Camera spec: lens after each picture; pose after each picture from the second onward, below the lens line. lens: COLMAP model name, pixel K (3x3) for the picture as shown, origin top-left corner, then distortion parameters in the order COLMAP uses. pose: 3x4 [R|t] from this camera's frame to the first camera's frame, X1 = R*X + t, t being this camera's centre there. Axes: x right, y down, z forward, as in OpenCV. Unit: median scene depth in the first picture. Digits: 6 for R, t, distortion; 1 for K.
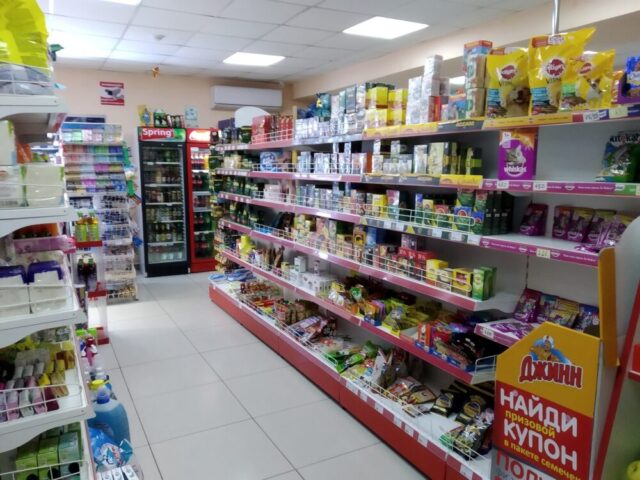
lens RADIAL K [[495.8, 0, 319.8], [0, 495.8, 240.4], [0, 0, 1]] dist [0.022844, -0.042954]
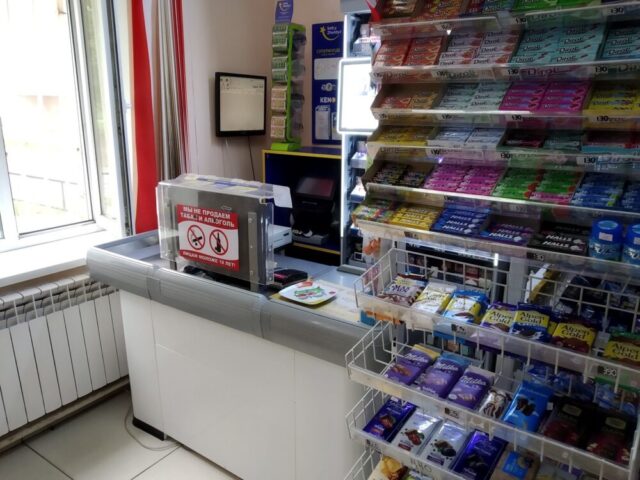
lens RADIAL K [[495.8, 0, 319.7], [0, 495.8, 240.6], [0, 0, 1]] dist [0.022844, -0.042954]
pose [[0.438468, 0.241248, -0.865763, -0.310229], [-0.151717, 0.969344, 0.193274, -0.121033], [0.885849, 0.046606, 0.461628, 0.852529]]
